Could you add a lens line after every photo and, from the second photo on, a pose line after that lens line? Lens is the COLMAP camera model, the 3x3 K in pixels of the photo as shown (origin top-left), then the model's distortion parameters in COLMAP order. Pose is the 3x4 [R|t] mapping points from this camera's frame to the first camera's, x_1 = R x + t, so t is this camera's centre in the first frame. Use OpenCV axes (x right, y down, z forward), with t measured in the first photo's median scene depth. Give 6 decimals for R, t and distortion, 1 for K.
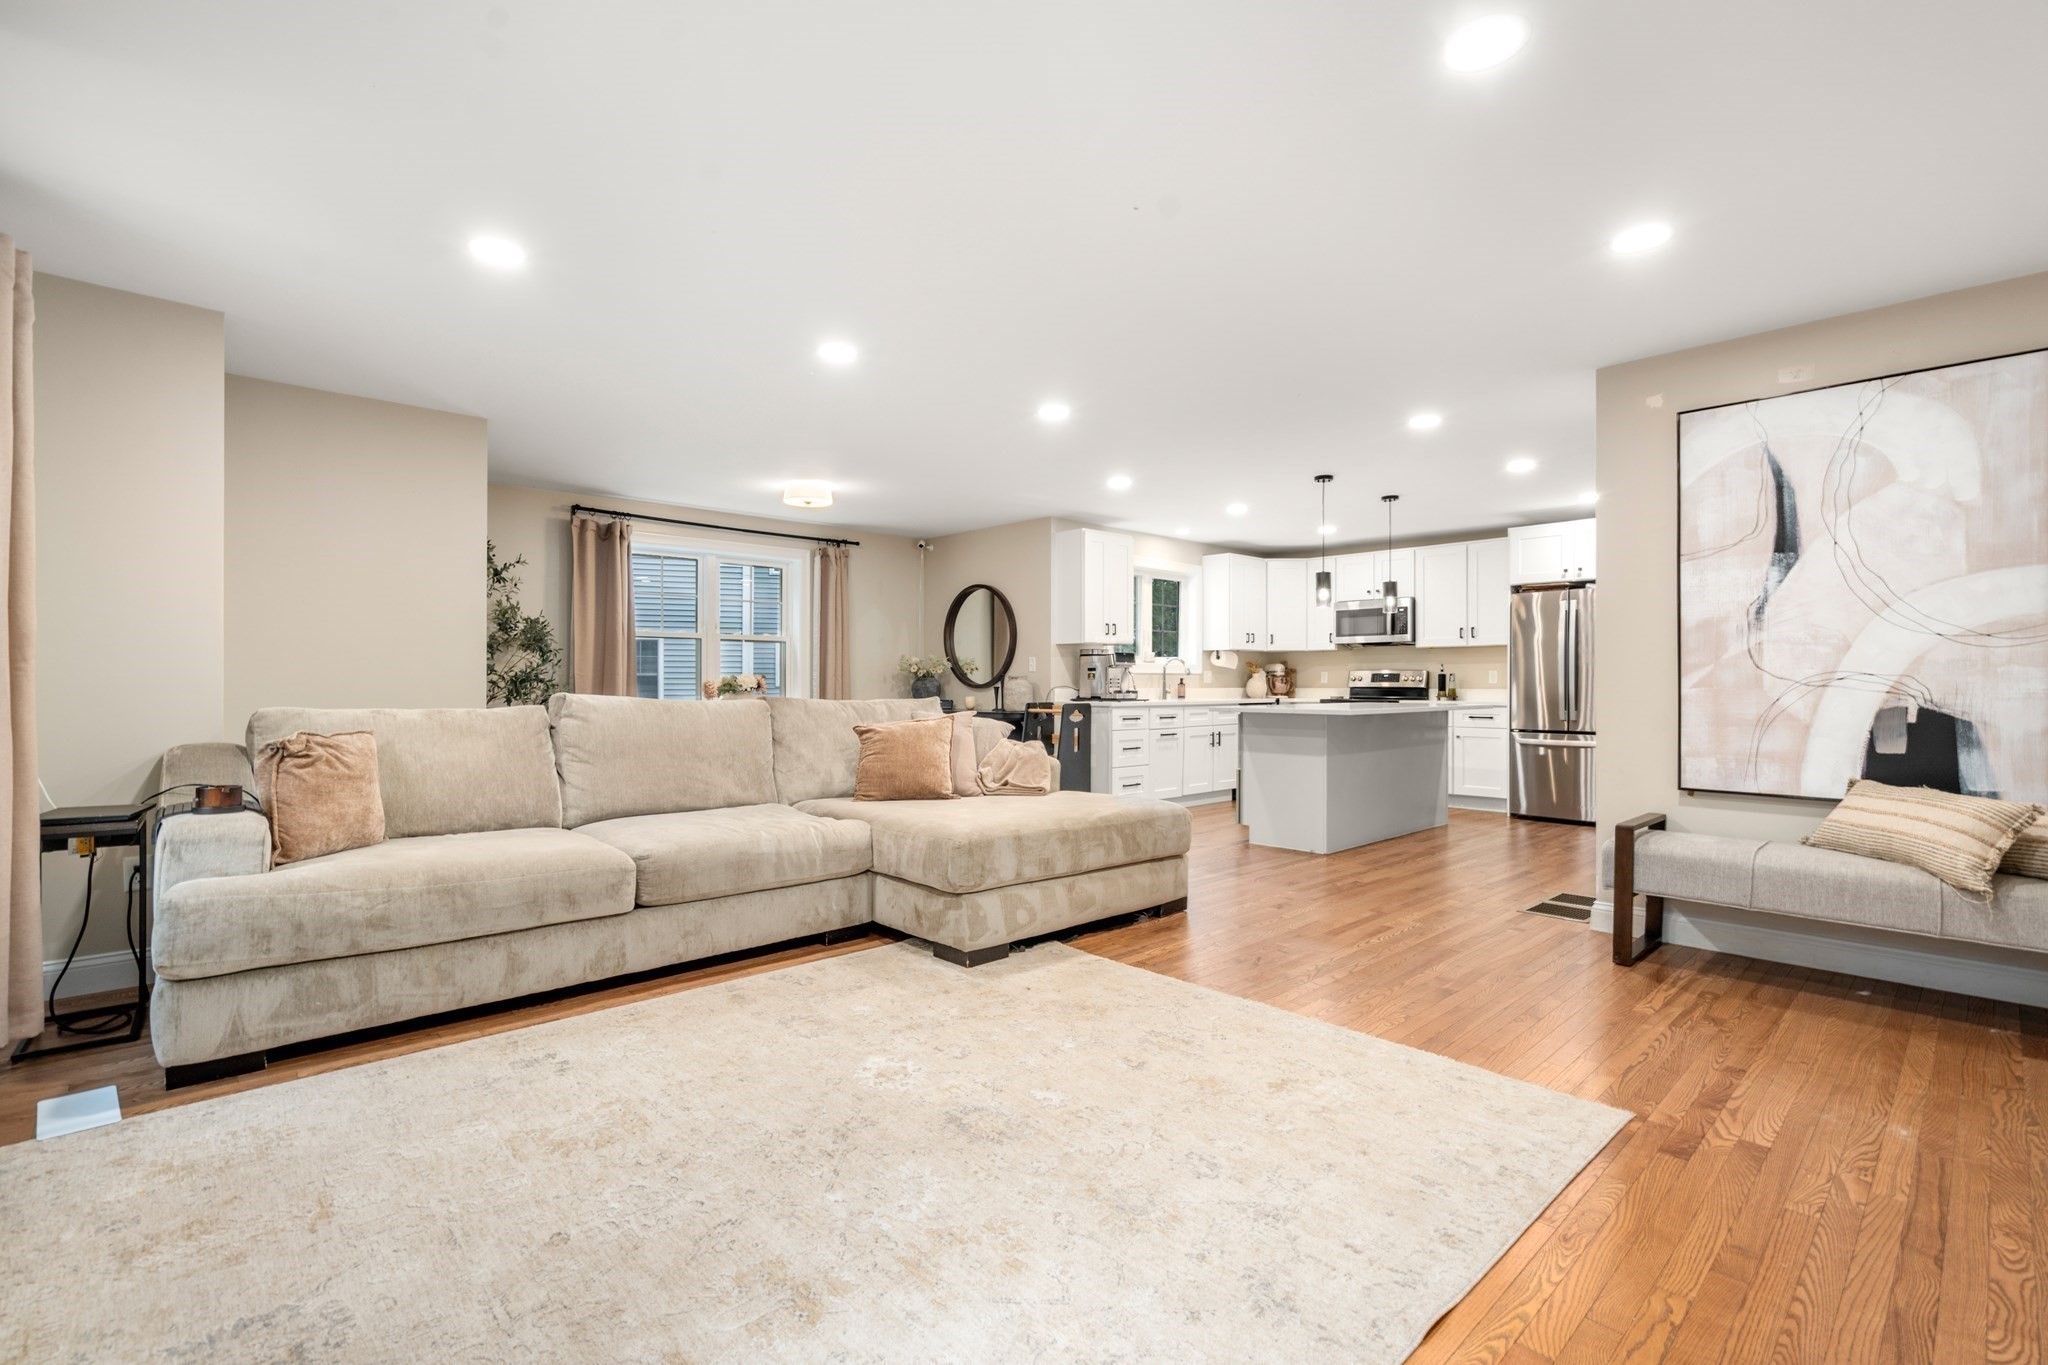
lens RADIAL K [[926.1, 0, 1015.8], [0, 926.1, 681.7], [0, 0, 1]] dist [-0.001628, 0.000495]
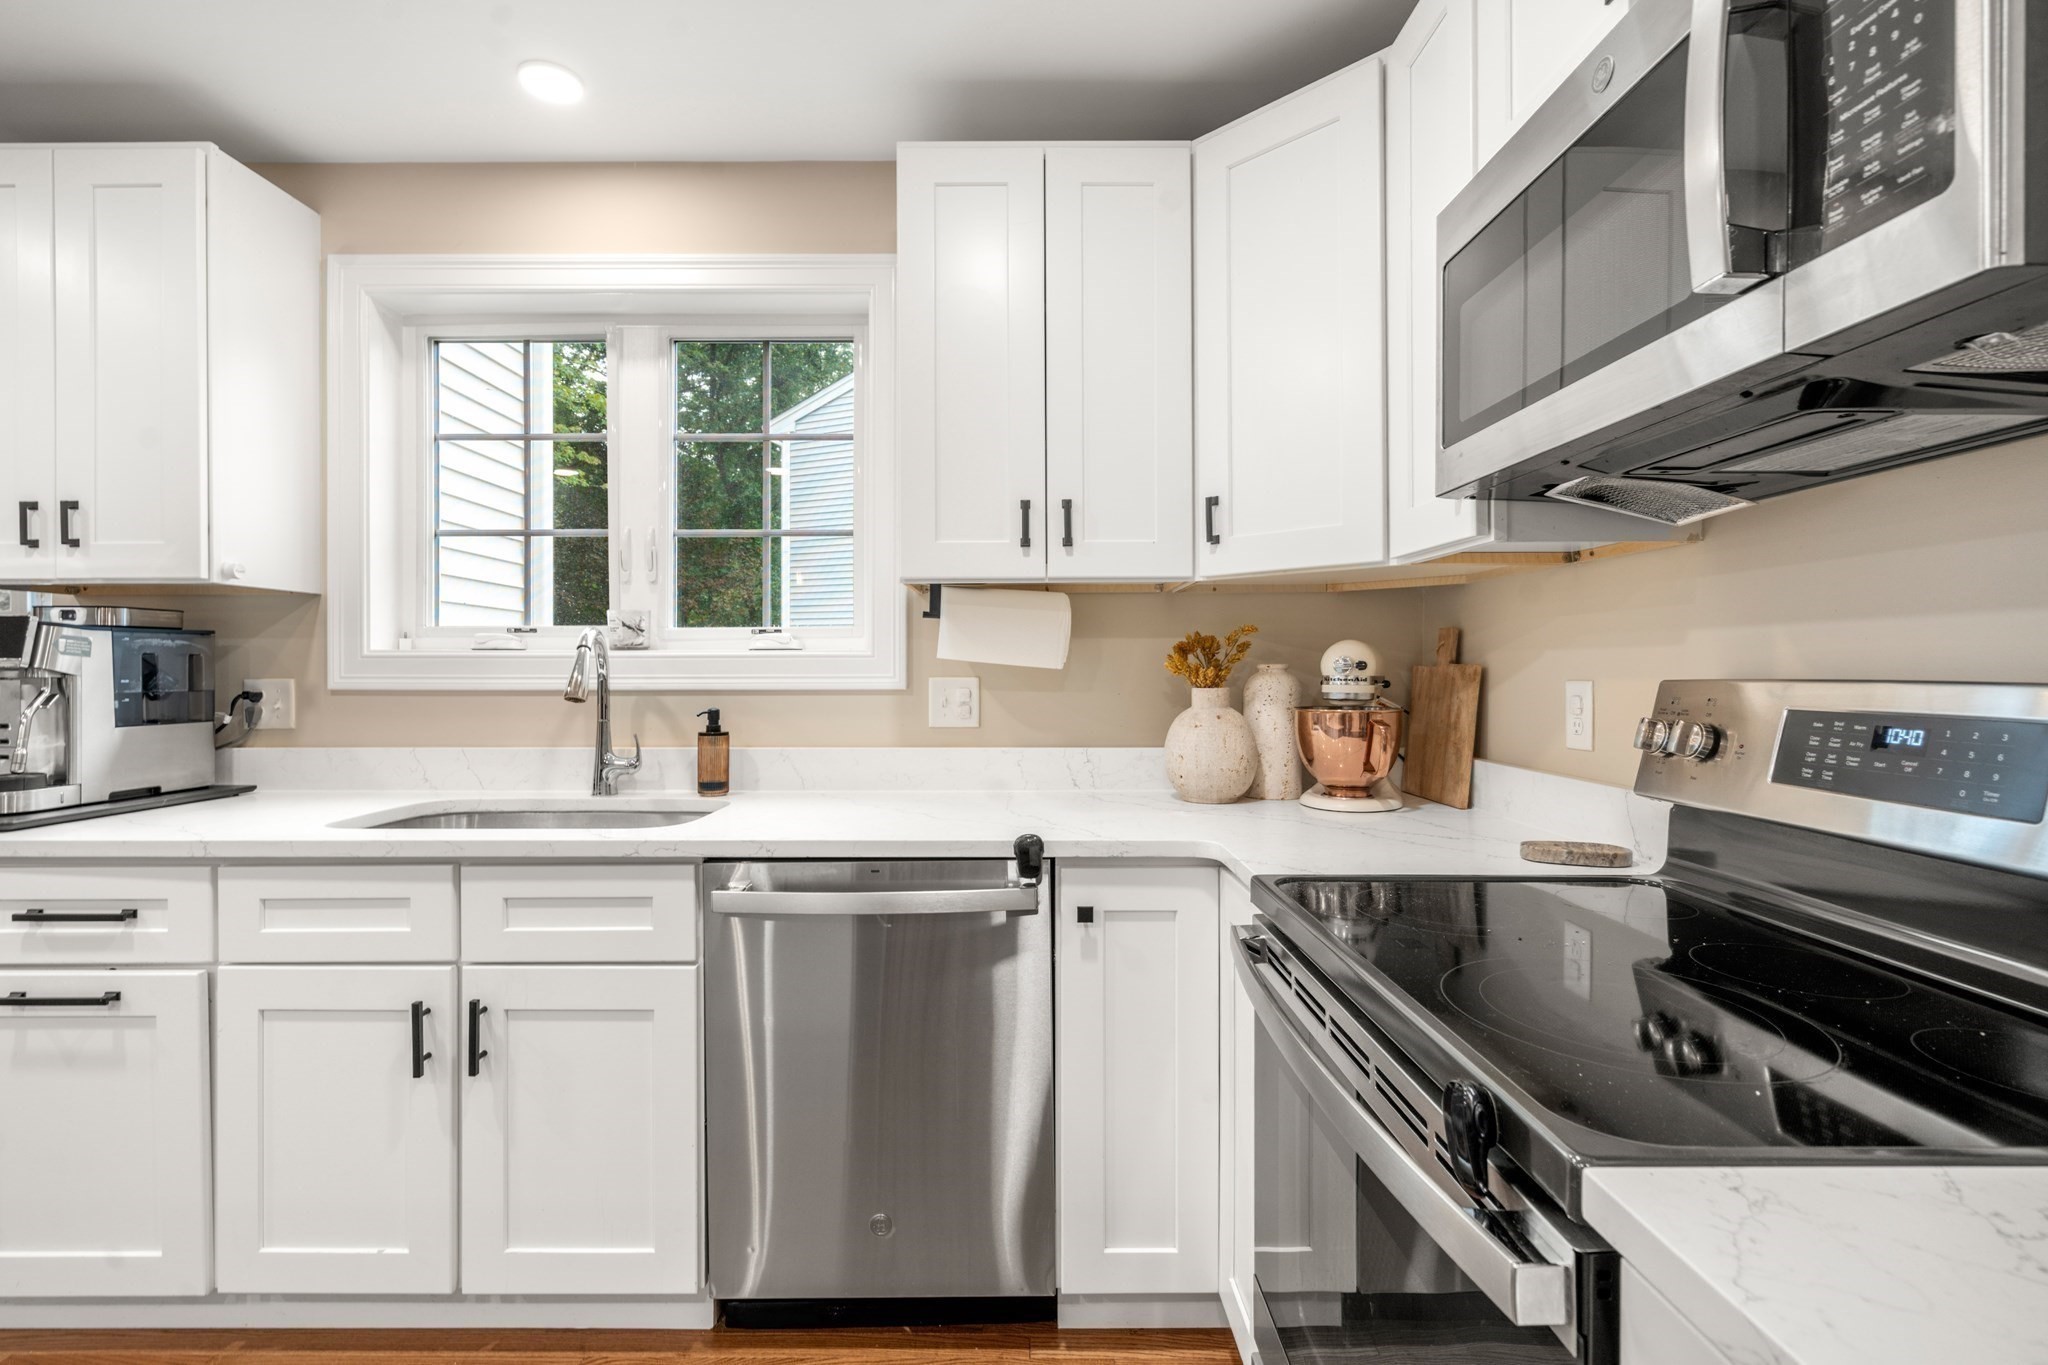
lens RADIAL K [[932.1, 0, 1020.3], [0, 932.1, 666.6], [0, 0, 1]] dist [-0.001039, -0.000439]
pose [[0.730734, -0.003755, -0.682652, 0.401715], [0.003027, 0.999993, -0.002261, -0.014316], [0.682655, -0.000414, 0.730740, 0.857716]]
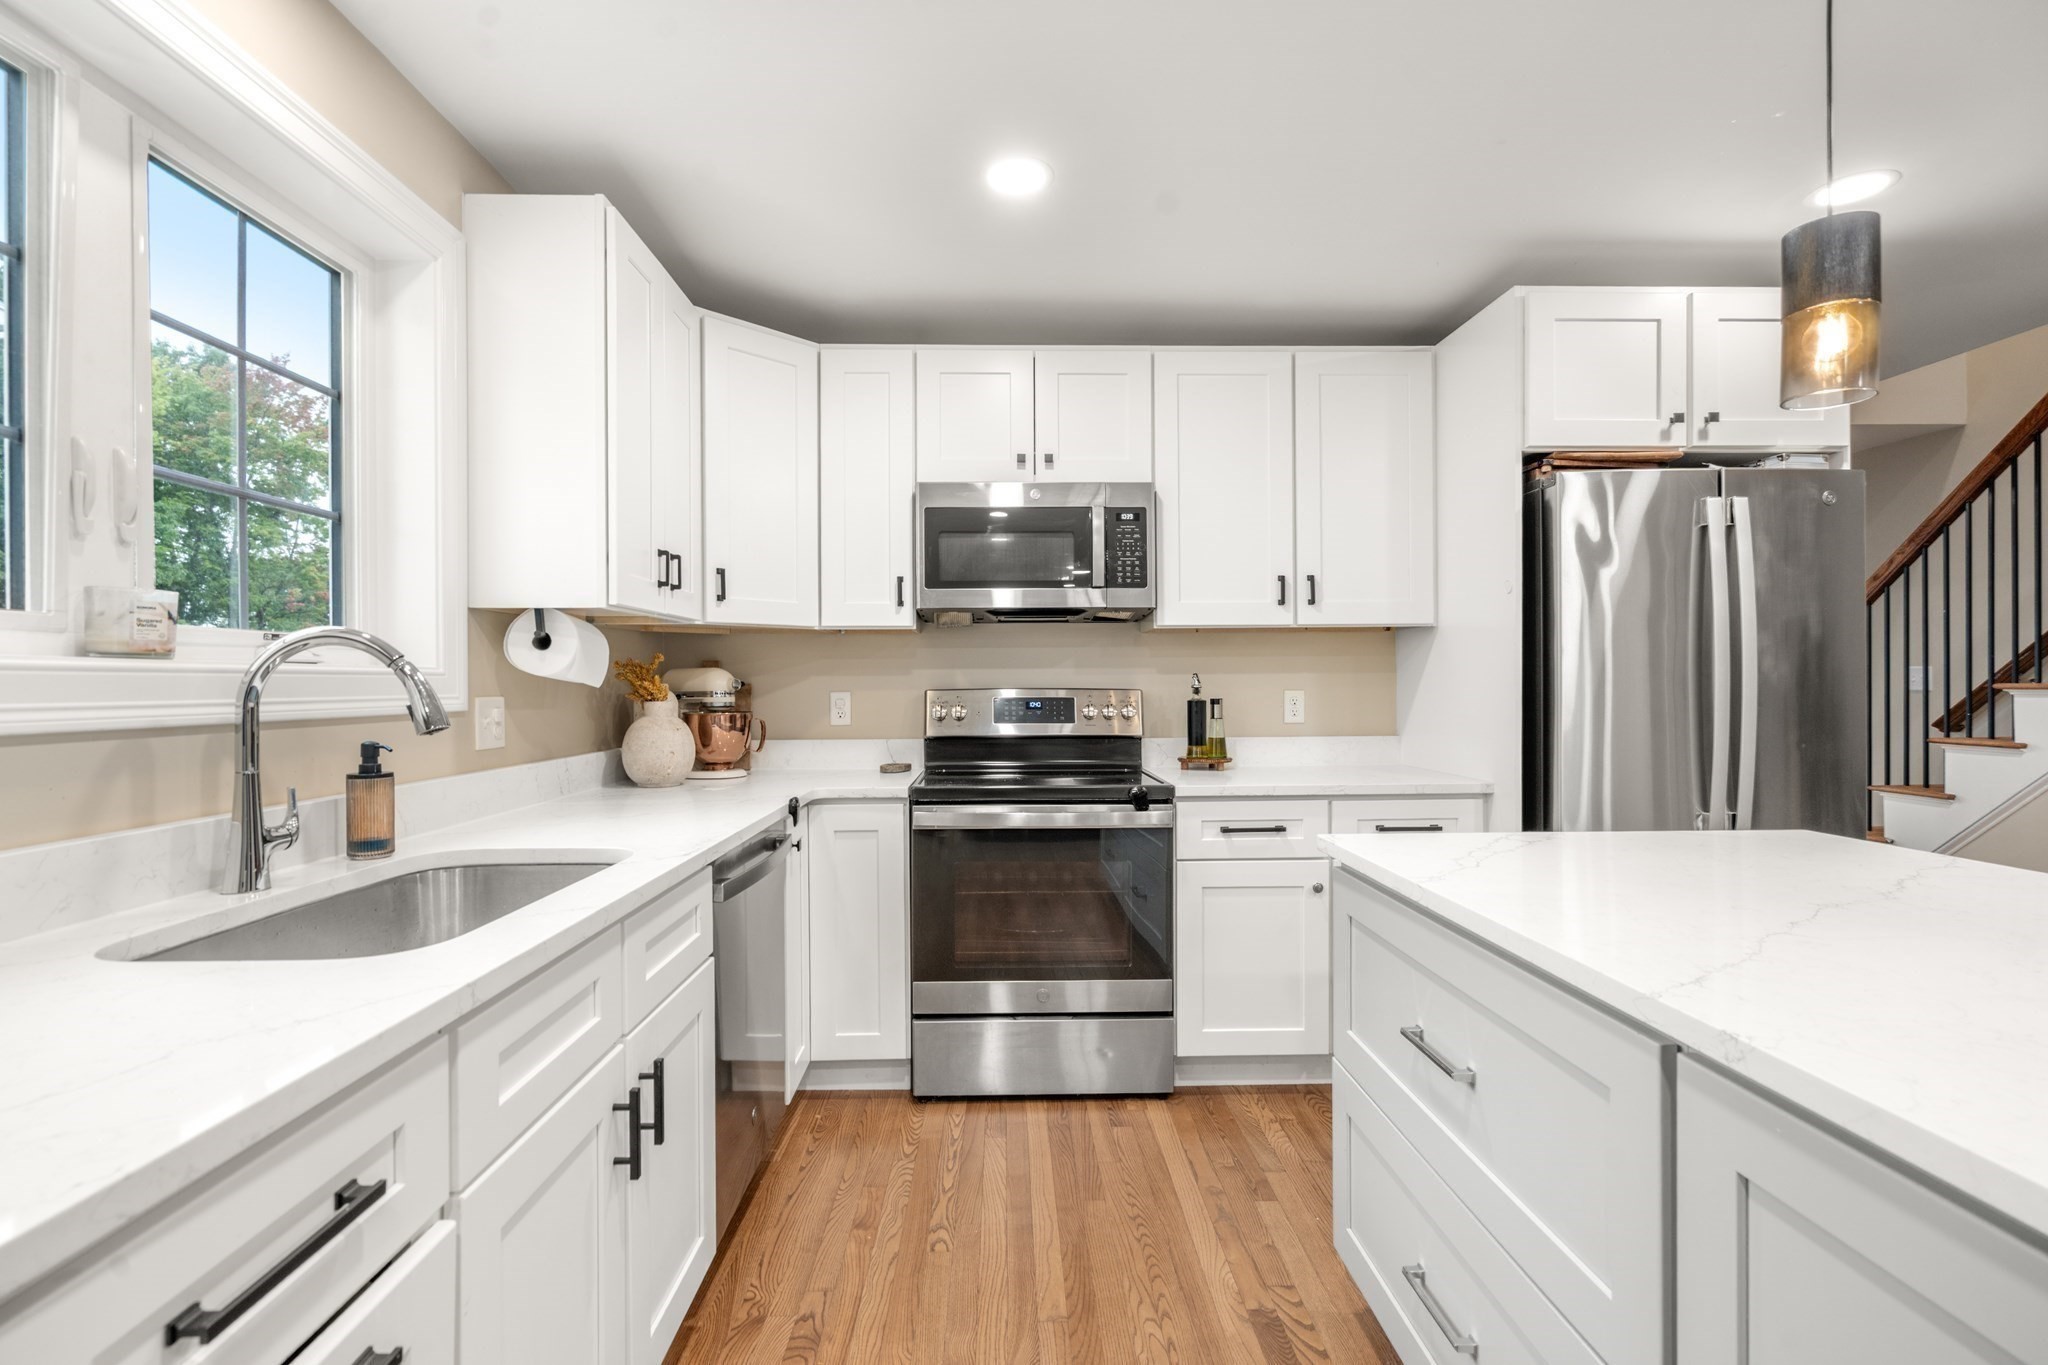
lens RADIAL K [[926.1, 0, 1015.8], [0, 926.1, 681.7], [0, 0, 1]] dist [-0.001628, 0.000495]
pose [[0.669788, -0.003386, 0.742545, 0.125590], [0.004906, 0.999988, 0.000135, -0.015355], [-0.742536, 0.003552, 0.669797, 0.764512]]
